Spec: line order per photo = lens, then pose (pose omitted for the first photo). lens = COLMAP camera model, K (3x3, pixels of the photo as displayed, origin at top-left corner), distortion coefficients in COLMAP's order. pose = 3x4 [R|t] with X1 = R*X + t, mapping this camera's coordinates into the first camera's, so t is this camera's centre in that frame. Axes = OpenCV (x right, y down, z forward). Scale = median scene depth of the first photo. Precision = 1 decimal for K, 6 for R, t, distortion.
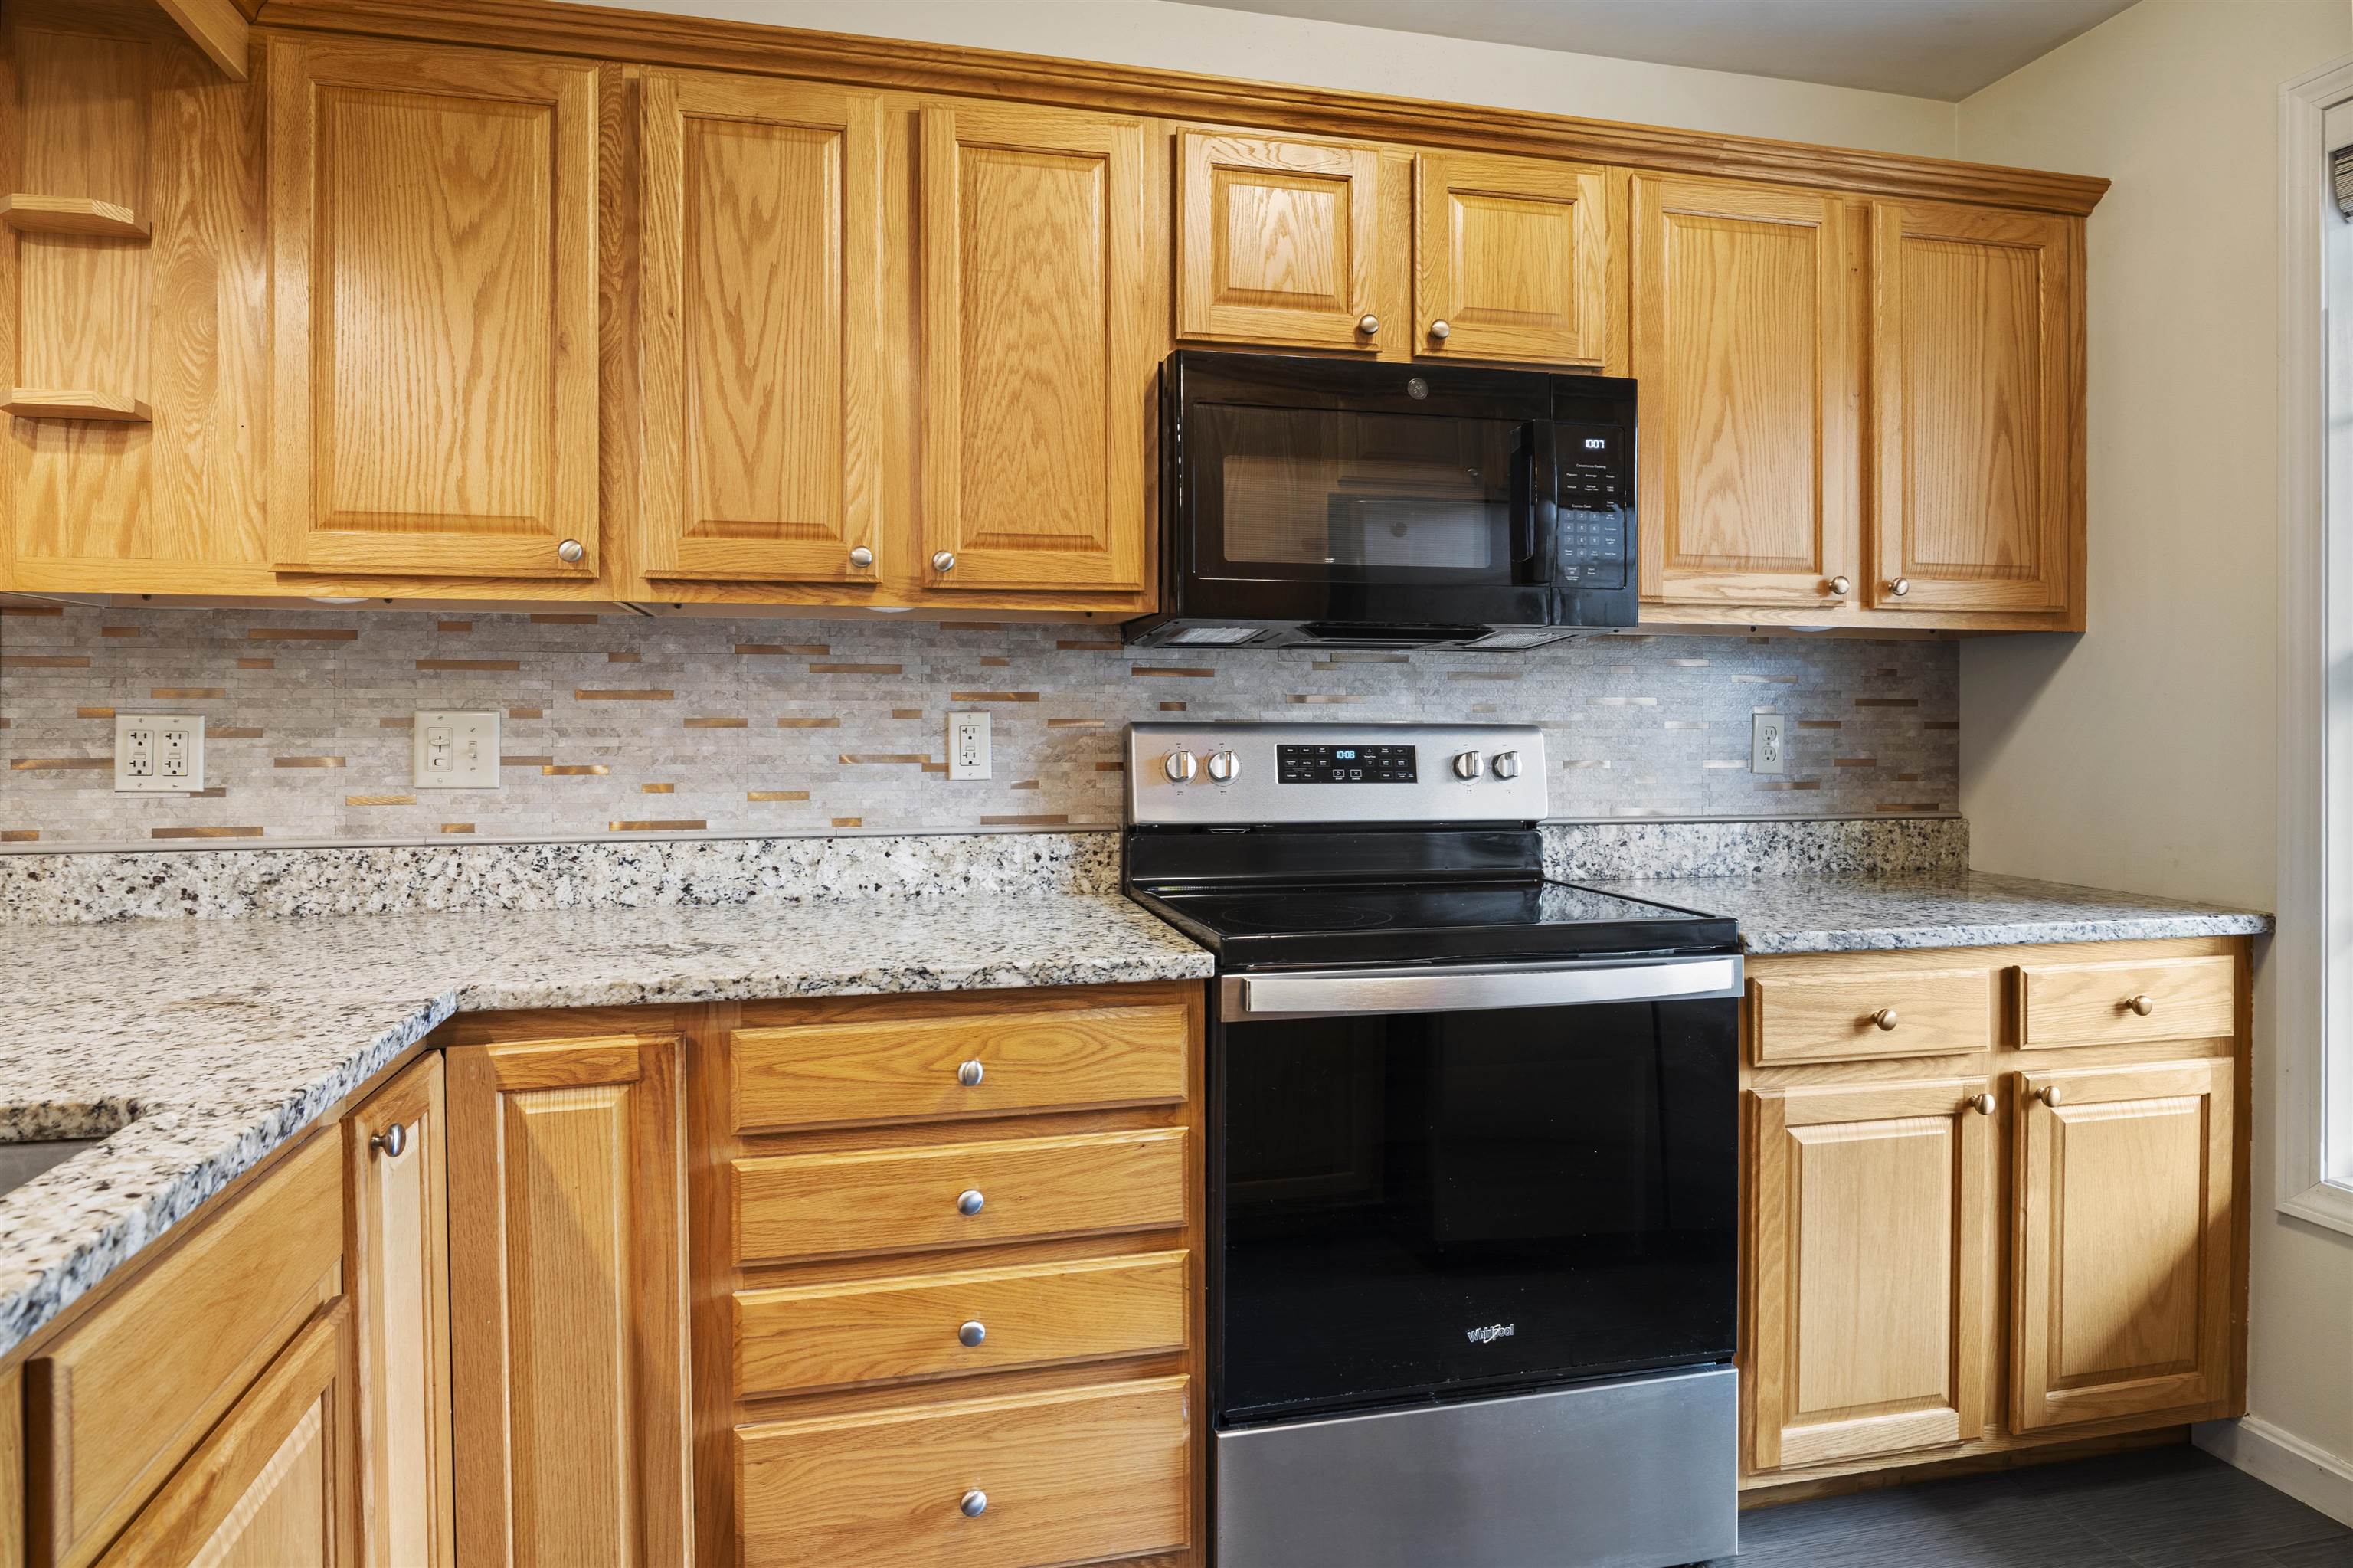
lens RADIAL K [[1409.5, 0, 1179.6], [0, 1409.5, 715.7], [0, 0, 1]] dist [-0.006316, -0.000664]
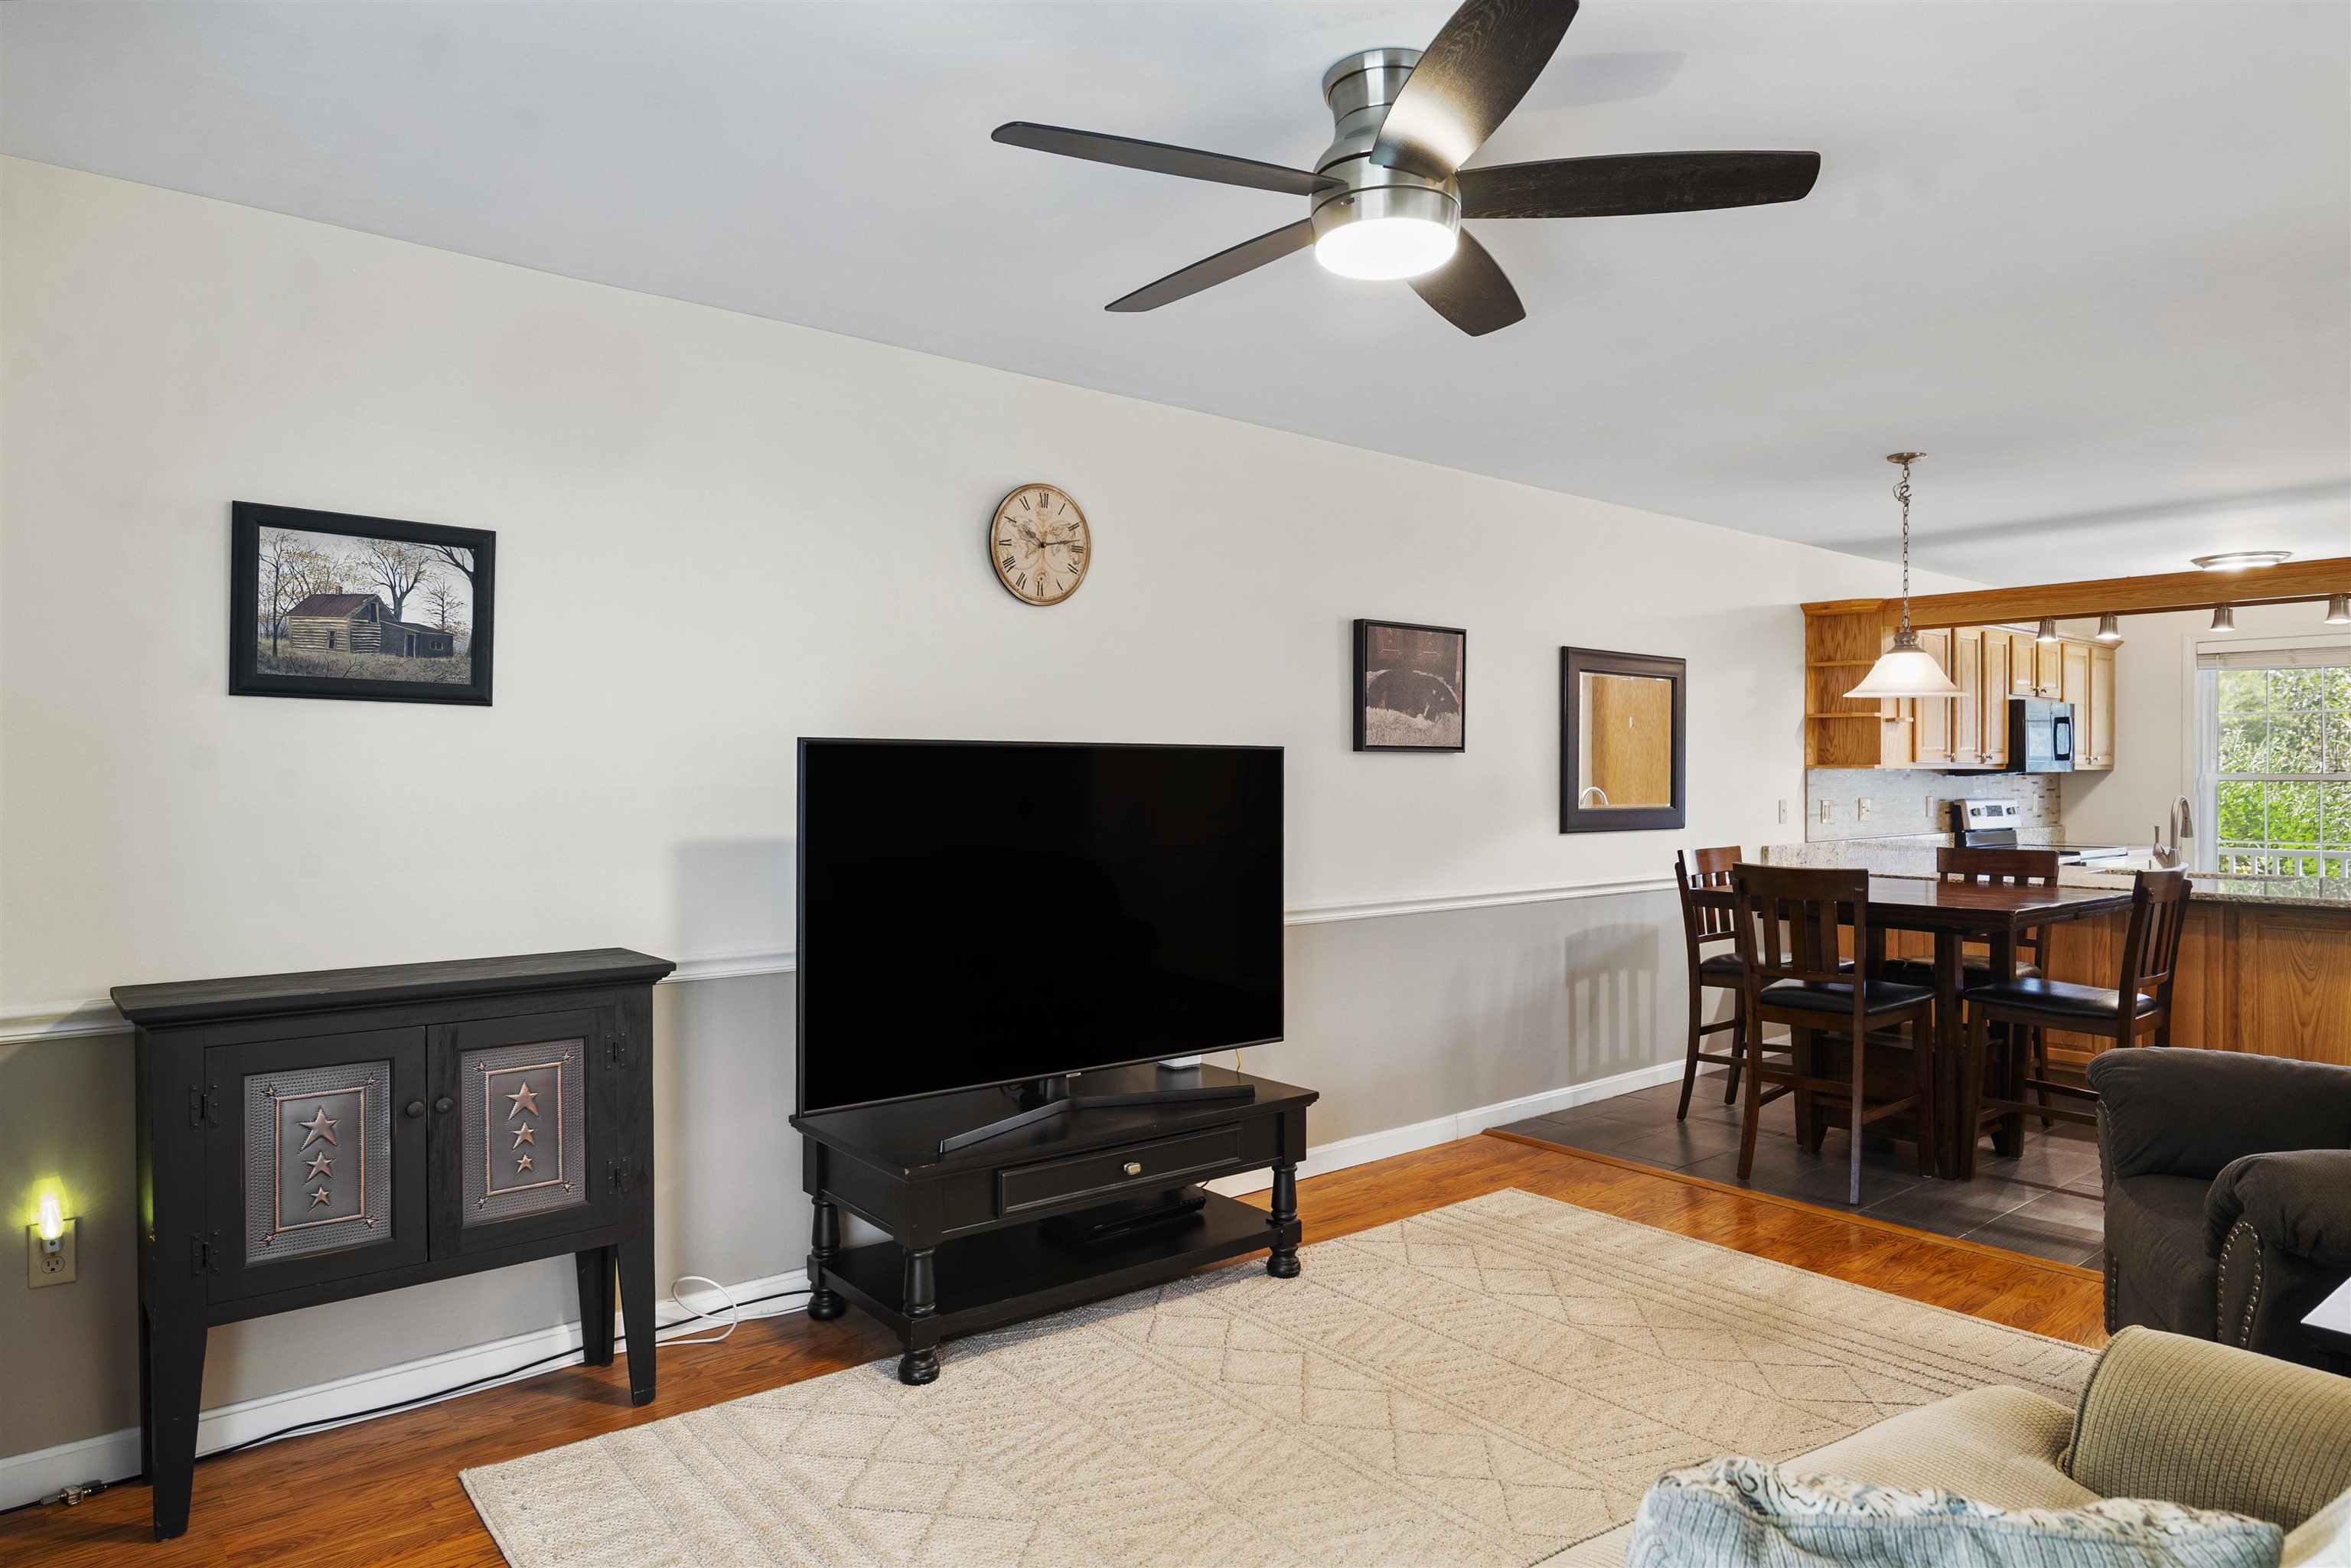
lens RADIAL K [[1440.6, 0, 1175.5], [0, 1440.6, 784.0], [0, 0, 1]] dist [-0.002893, -0.001691]
pose [[0.902632, -0.002962, 0.430404, -3.447936], [-0.000714, 0.999965, 0.008379, -0.063842], [-0.430414, -0.007871, 0.902597, -1.388957]]
